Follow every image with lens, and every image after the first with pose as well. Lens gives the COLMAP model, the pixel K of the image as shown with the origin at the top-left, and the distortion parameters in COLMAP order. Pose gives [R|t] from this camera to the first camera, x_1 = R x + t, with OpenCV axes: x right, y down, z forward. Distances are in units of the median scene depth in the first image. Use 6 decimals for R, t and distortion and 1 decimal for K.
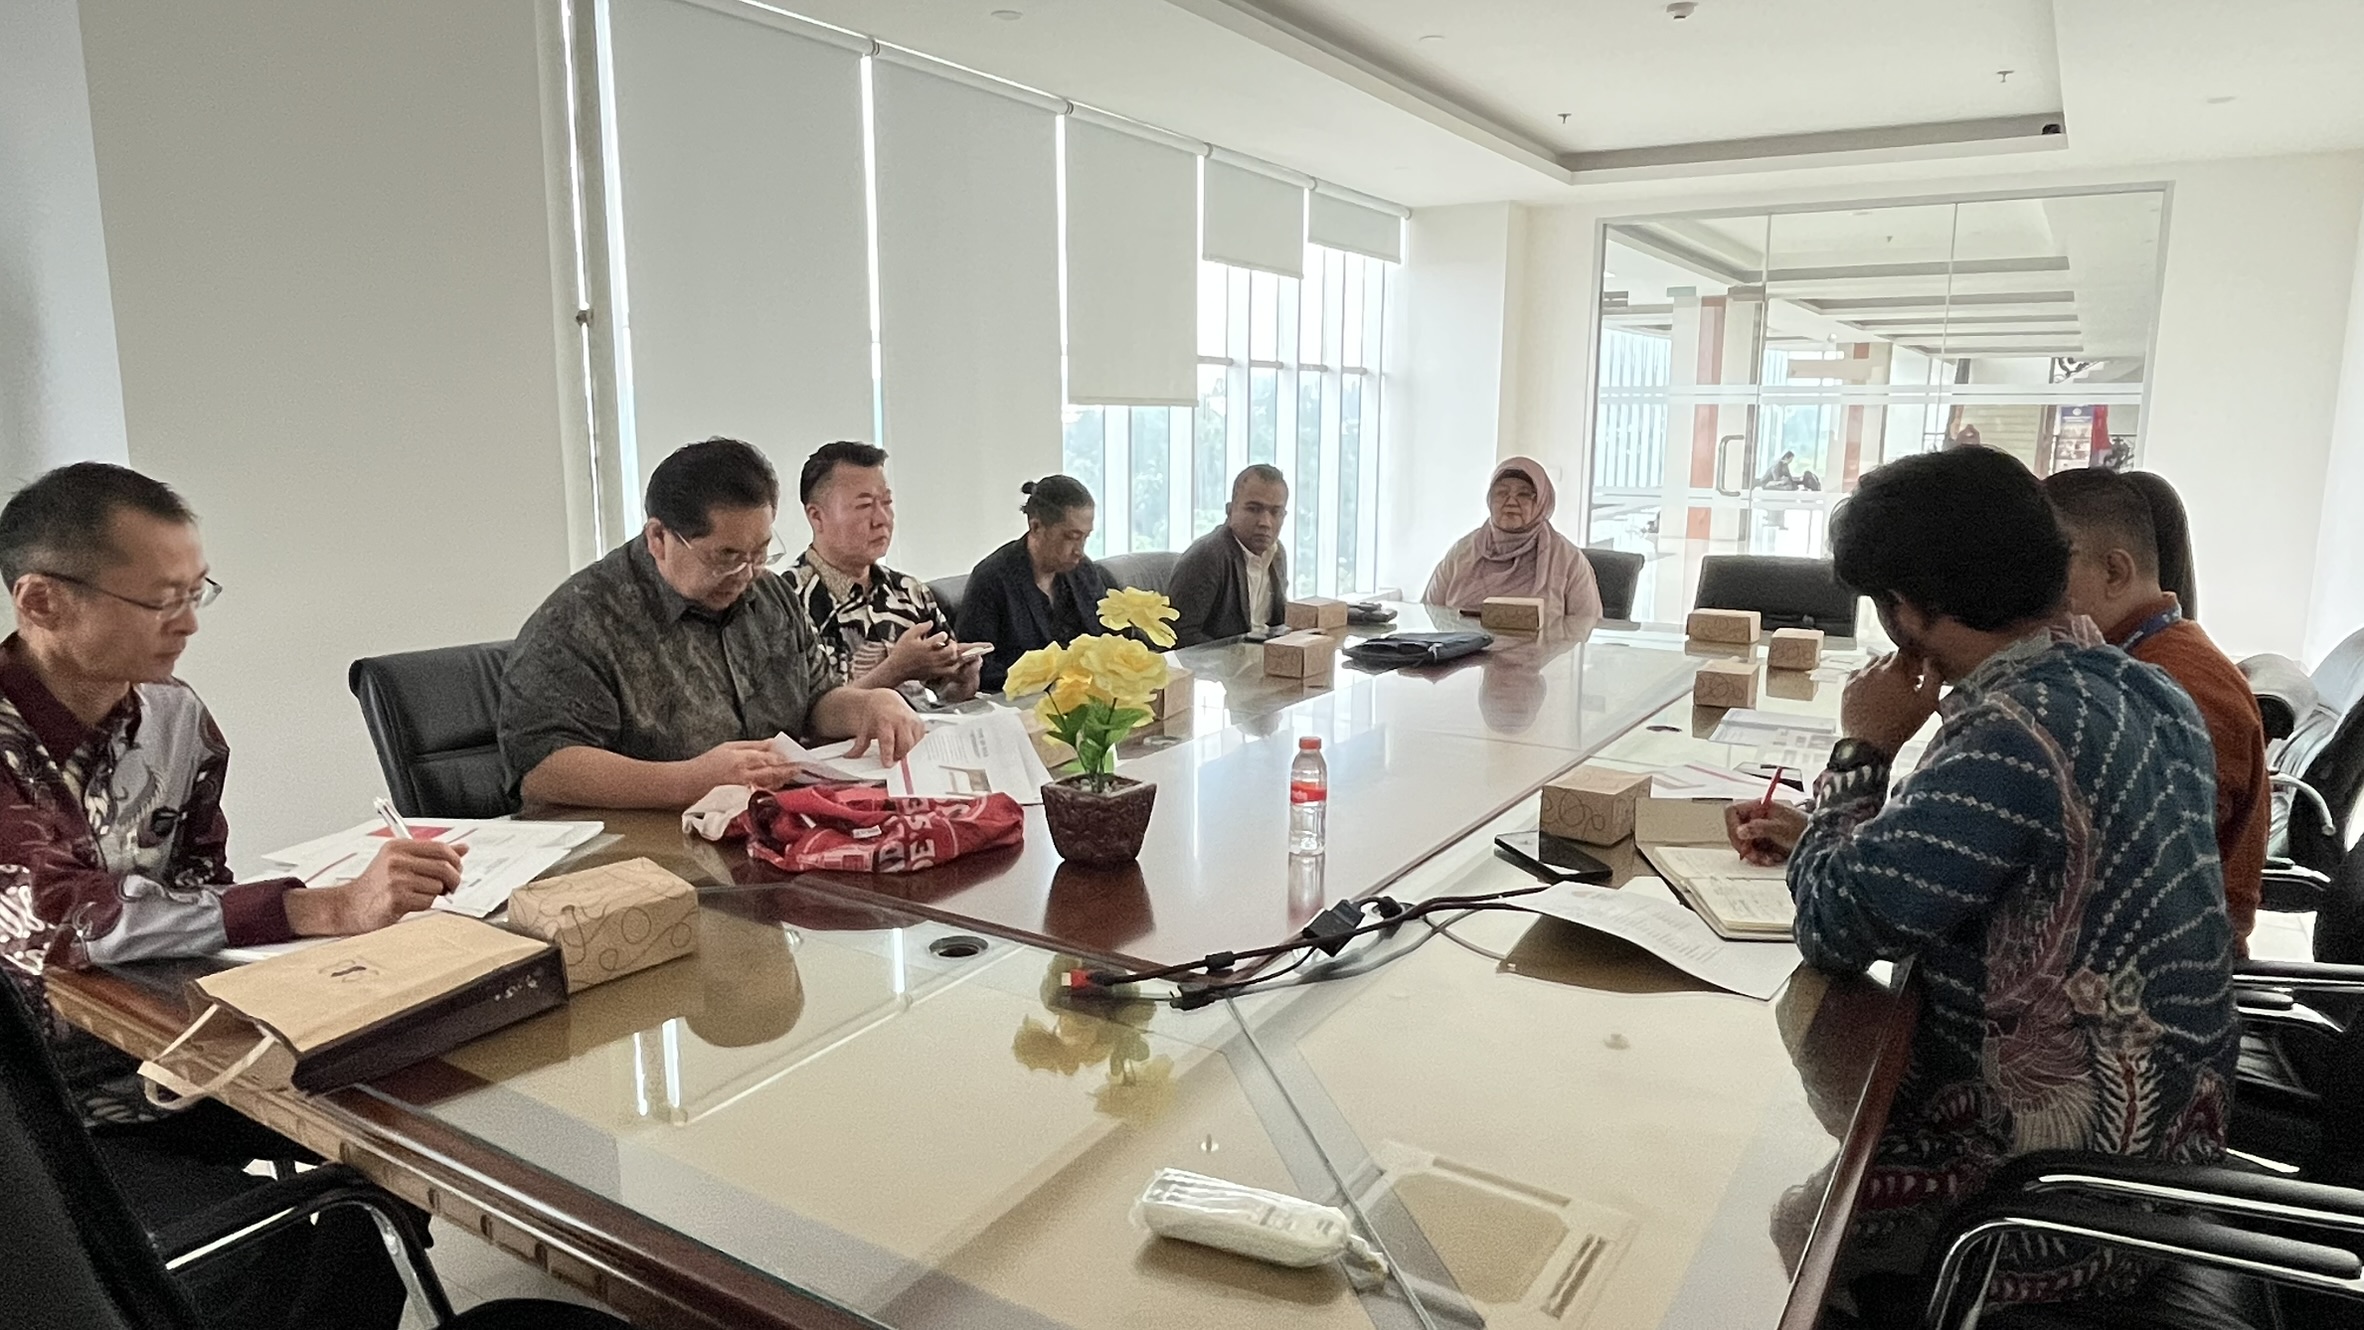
lens RADIAL K [[1455.0, 0, 1186.5], [0, 1455.0, 663.0], [0, 0, 1]] dist [0.000687, -0.025631]
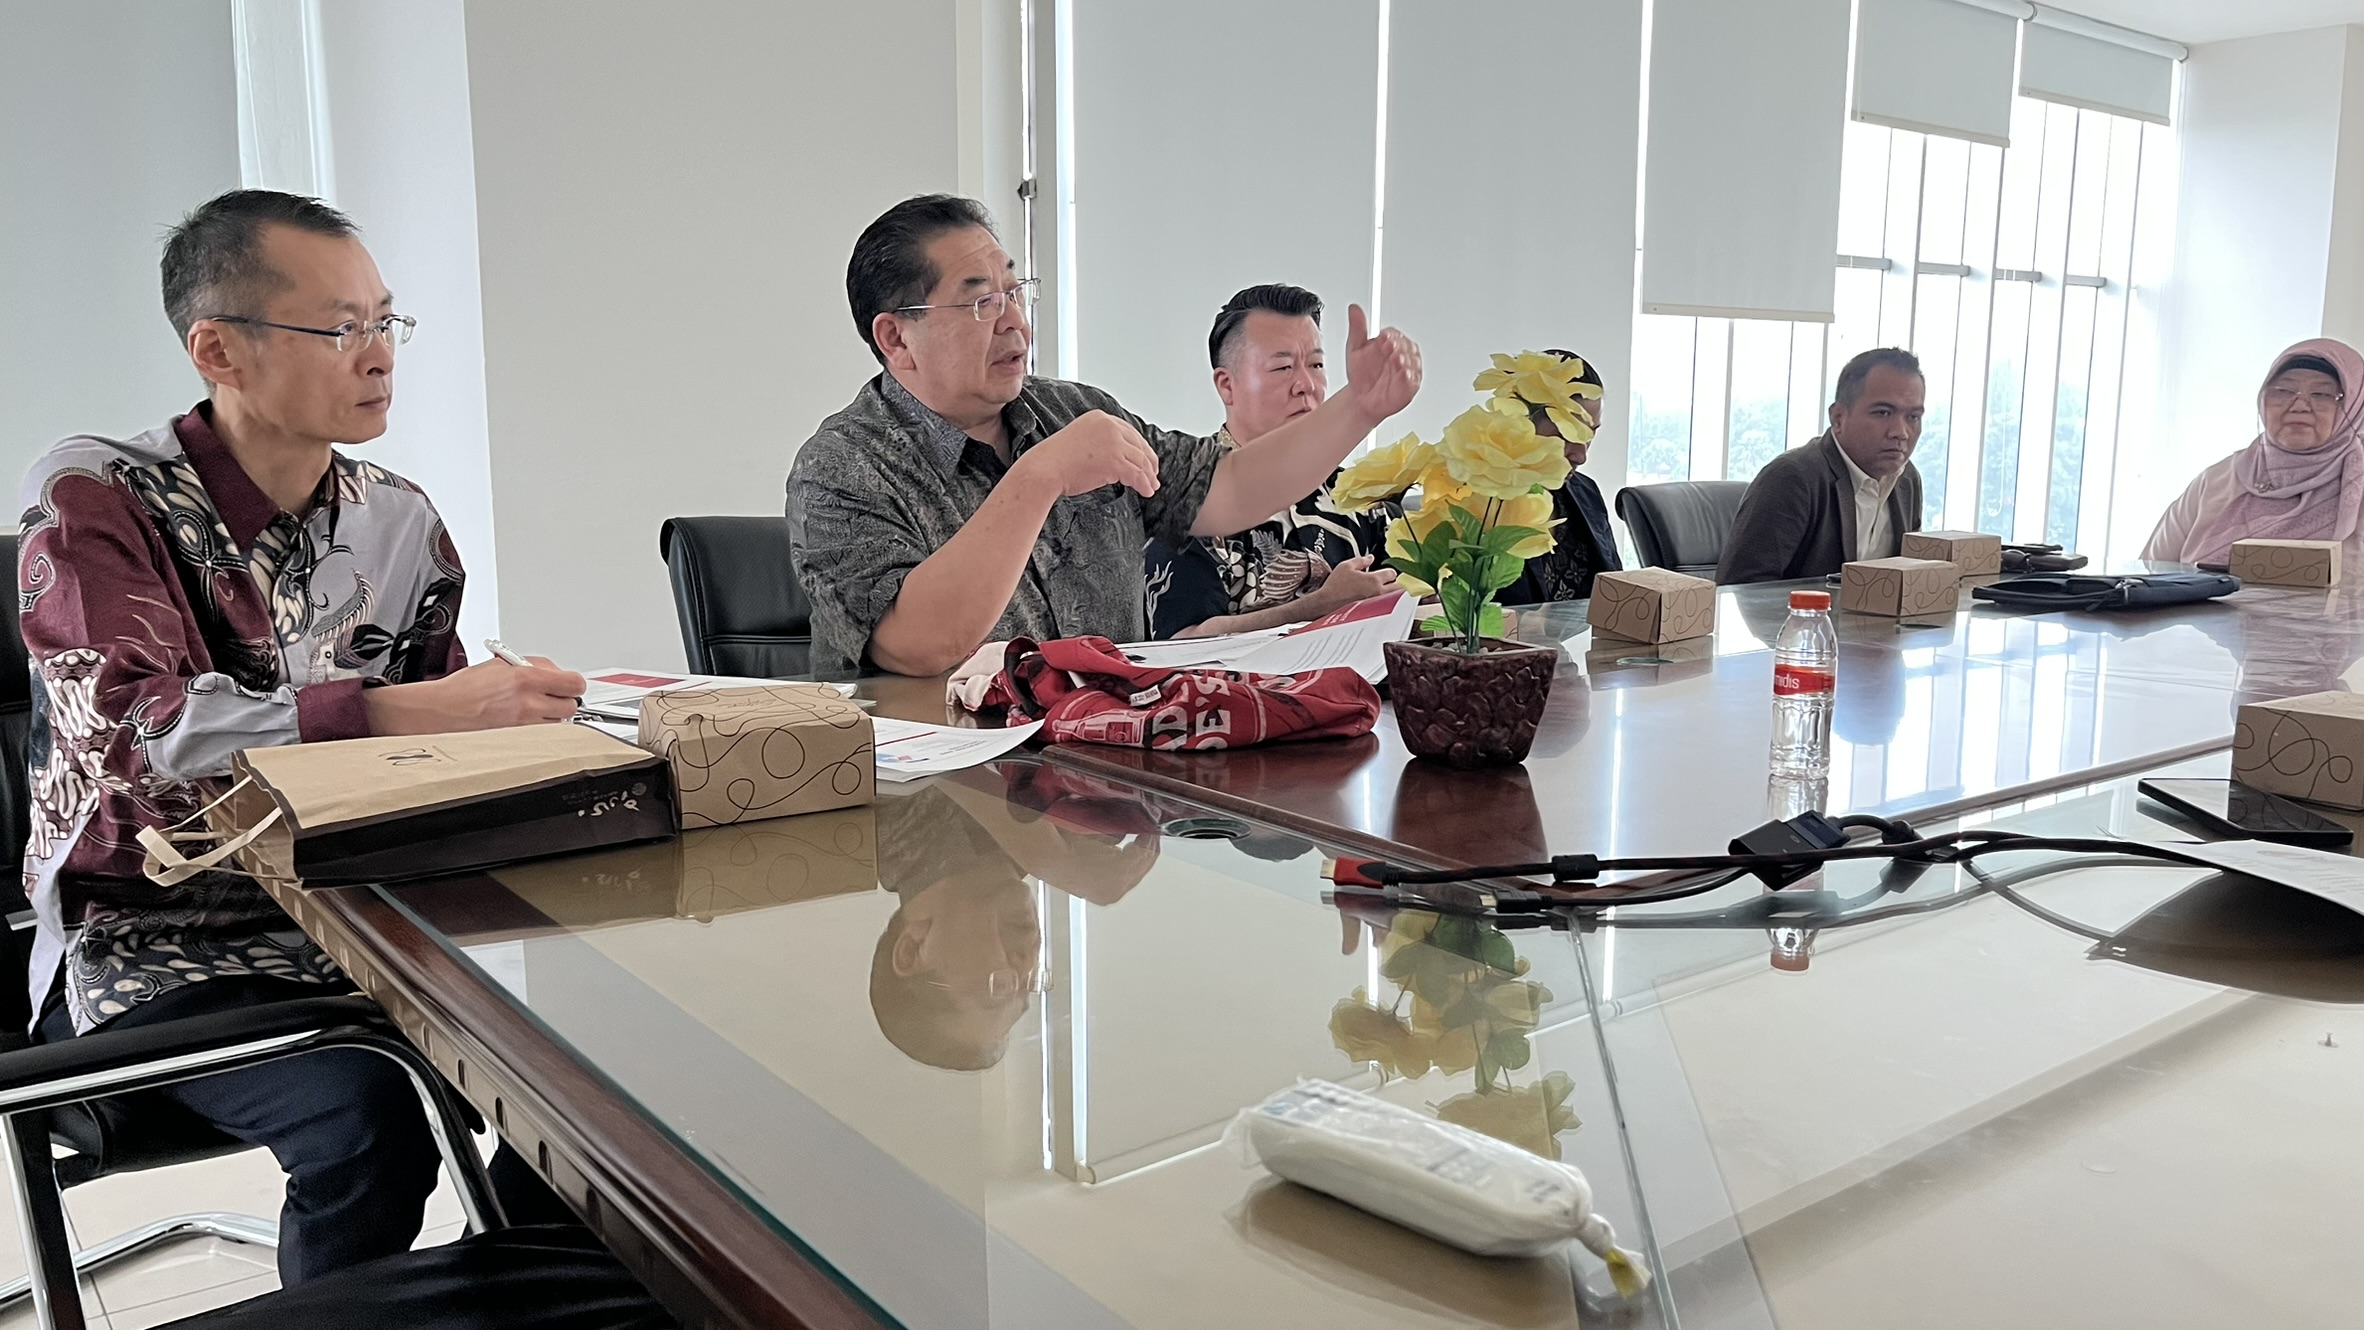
lens RADIAL K [[1810.2, 0, 1189.5], [0, 1810.2, 659.9], [0, 0, 1]] dist [0.056571, -0.074833]
pose [[0.937647, 0.046680, -0.344441, 0.105786], [-0.057336, 0.998138, -0.020809, 0.112522], [0.342828, 0.039260, 0.938577, 0.161524]]
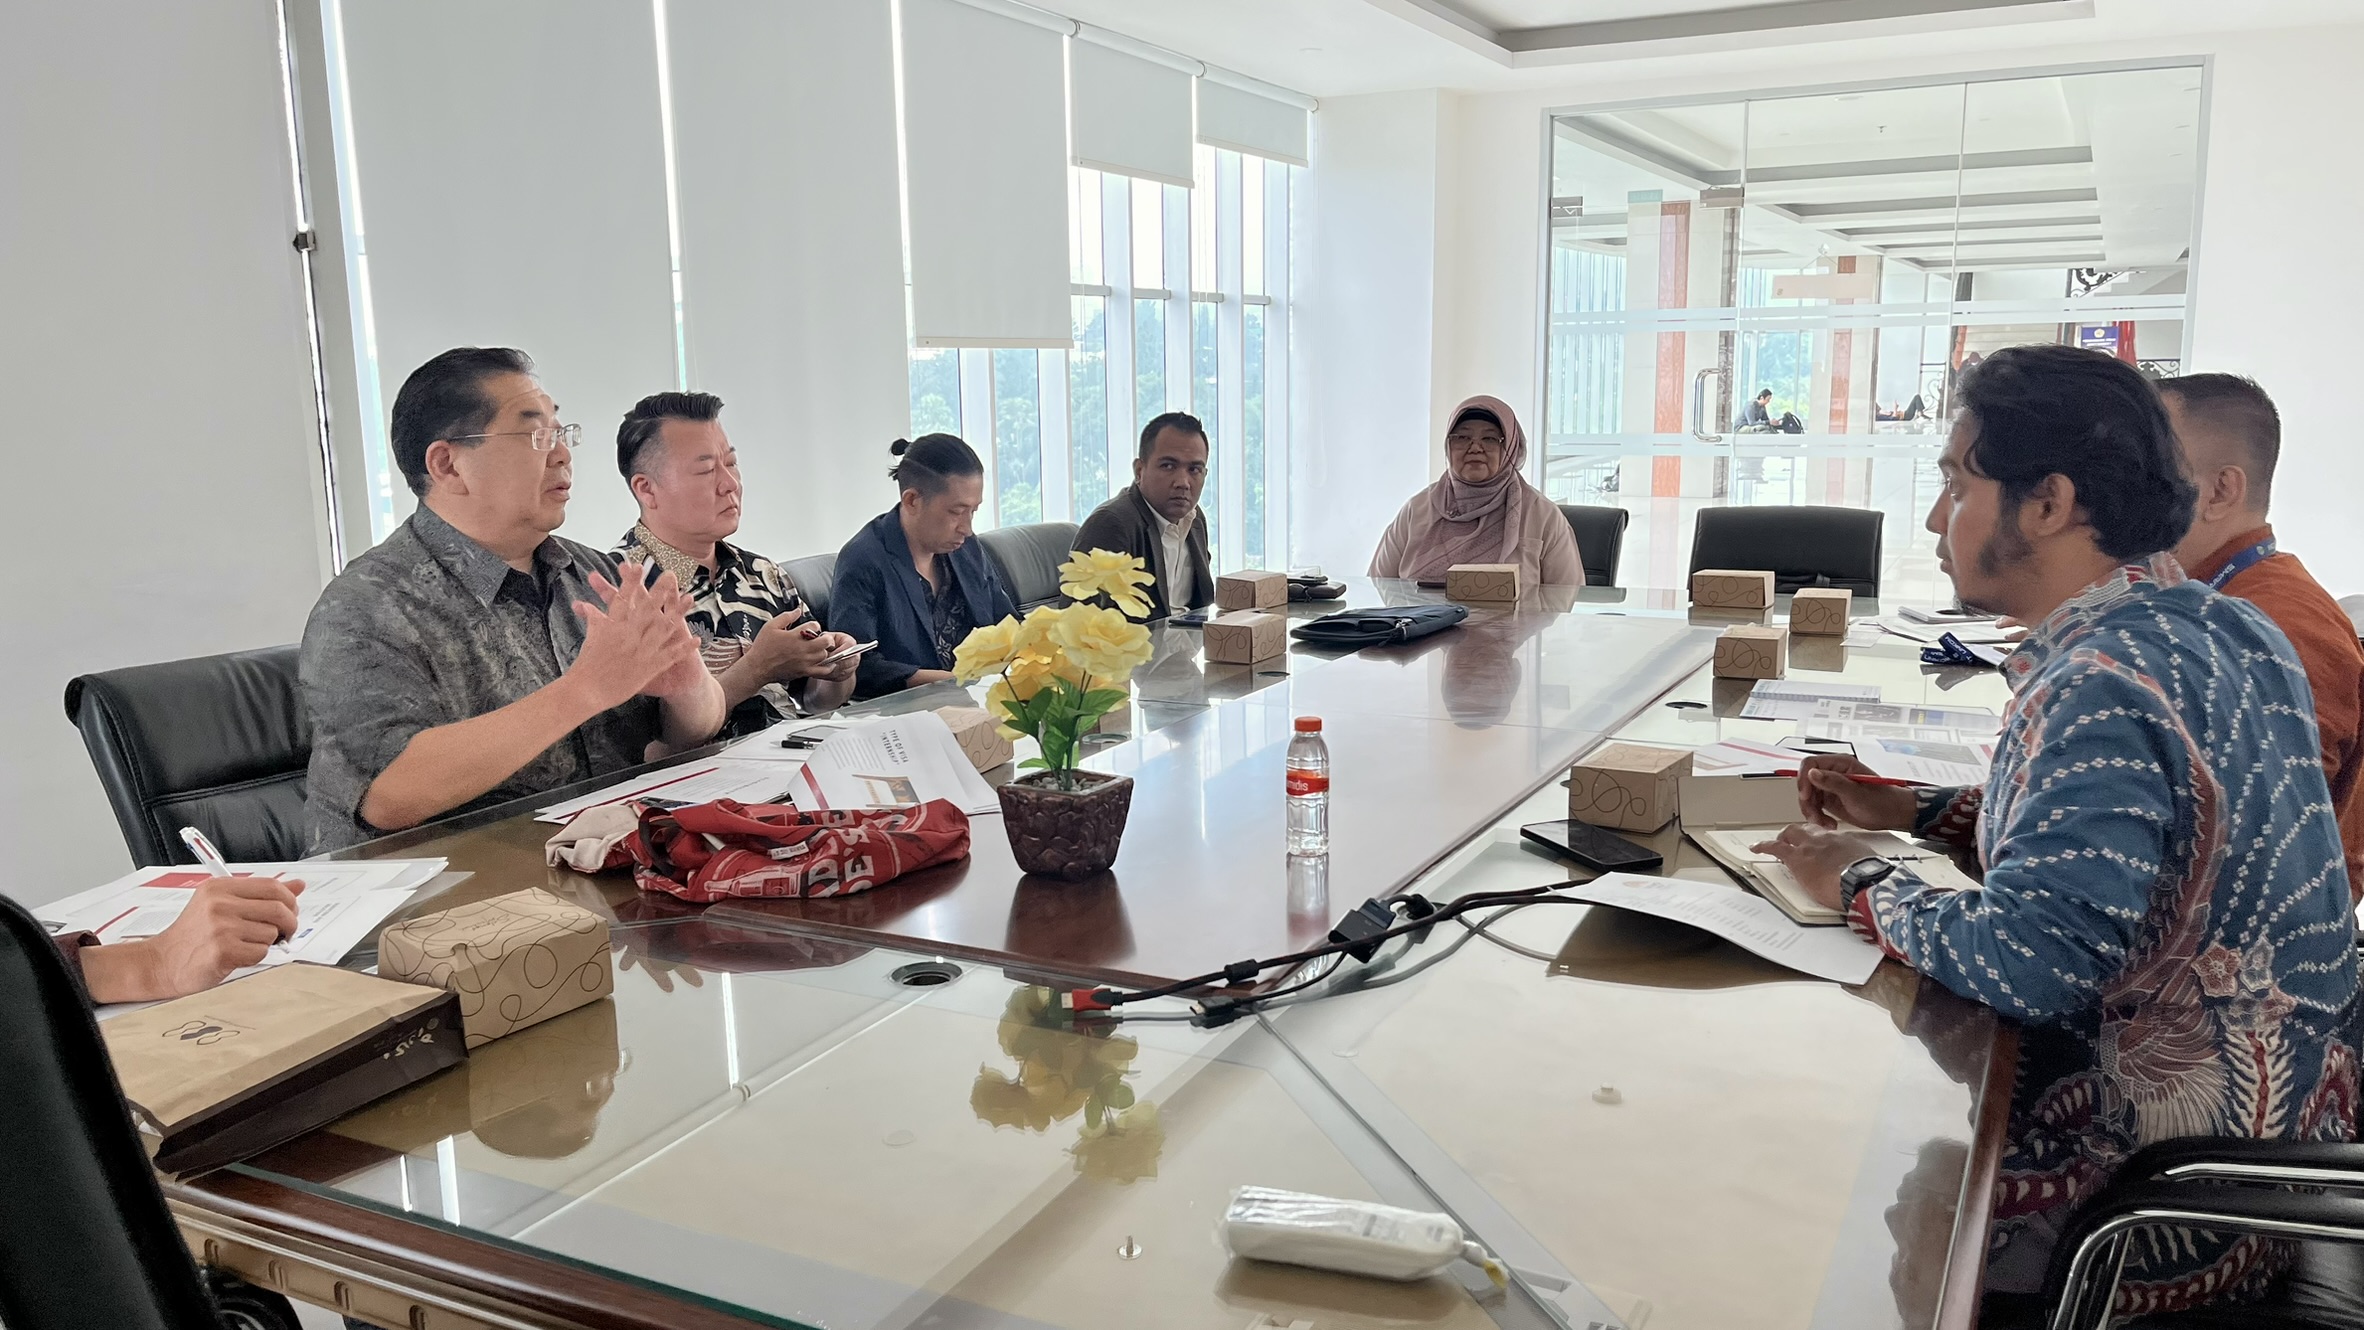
lens RADIAL K [[1810.2, 0, 1196.8], [0, 1810.2, 664.9], [0, 0, 1]] dist [0.056571, -0.074833]
pose [[0.995456, -0.034259, 0.088849, -0.074209], [0.034477, 0.999405, -0.000922, 0.018439], [-0.088765, 0.003981, 0.996045, -0.055516]]
